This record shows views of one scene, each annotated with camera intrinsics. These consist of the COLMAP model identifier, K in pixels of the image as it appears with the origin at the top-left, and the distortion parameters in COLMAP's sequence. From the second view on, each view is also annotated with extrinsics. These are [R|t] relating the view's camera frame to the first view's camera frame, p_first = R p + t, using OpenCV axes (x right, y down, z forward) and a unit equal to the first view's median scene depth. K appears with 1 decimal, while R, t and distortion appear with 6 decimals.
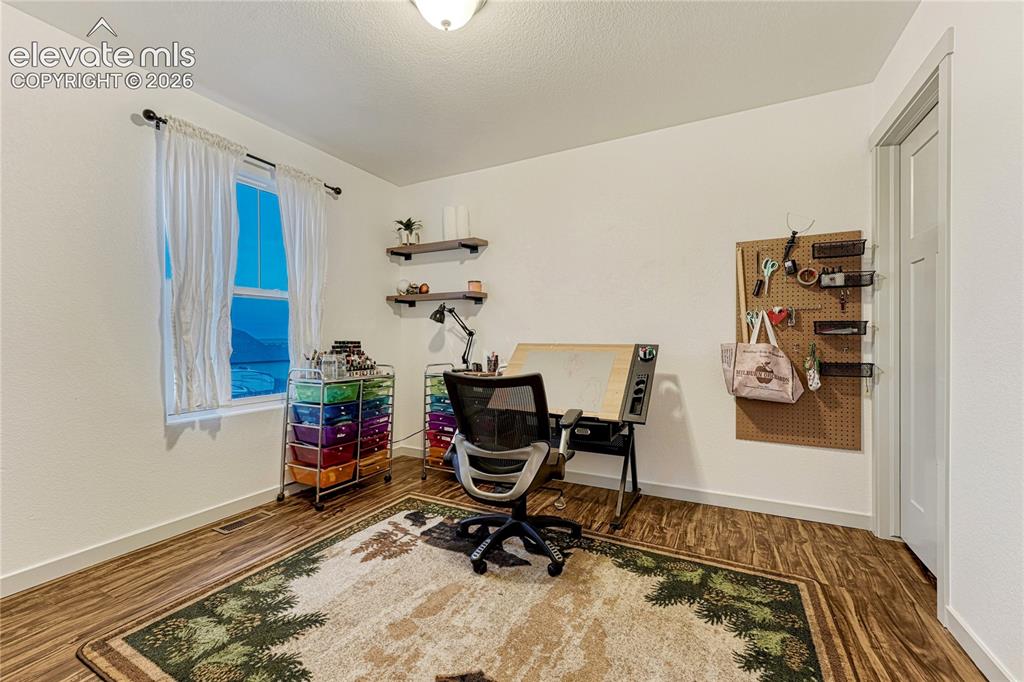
lens RADIAL K [[410.1, 0, 512.0], [0, 410.1, 341.0], [0, 0, 1]] dist [0.002350, 0.000762]
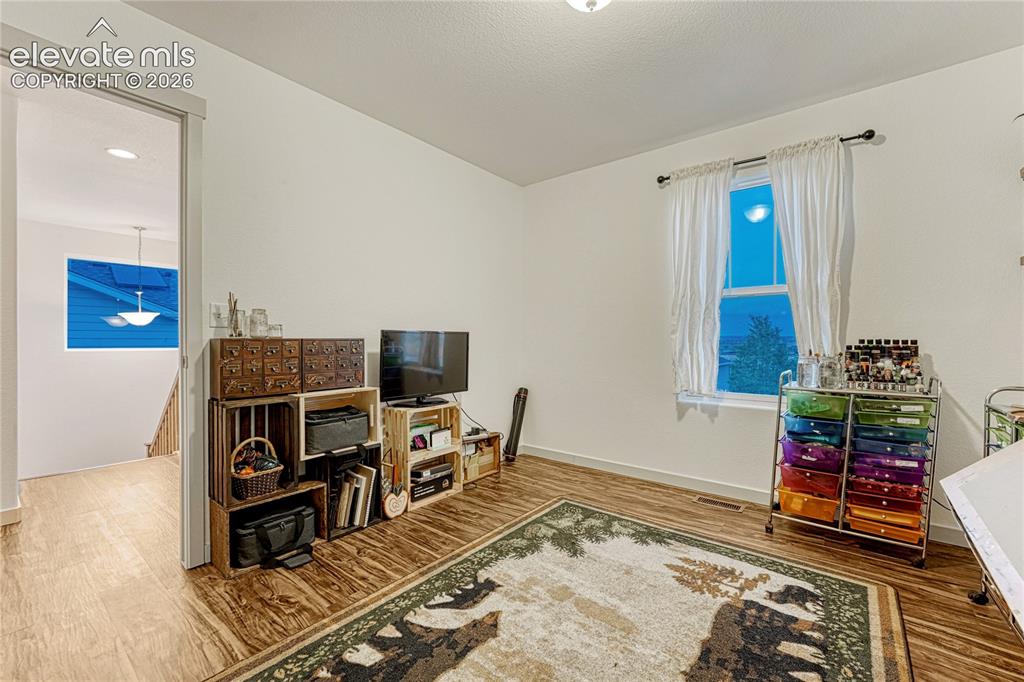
lens RADIAL K [[412.7, 0, 512.0], [0, 412.7, 341.0], [0, 0, 1]] dist [-0.002783, -0.000229]
pose [[-0.177544, 0.006641, -0.984090, 0.559737], [-0.001642, 0.999974, 0.007044, -0.002262], [0.984111, 0.002867, -0.177529, 0.684512]]
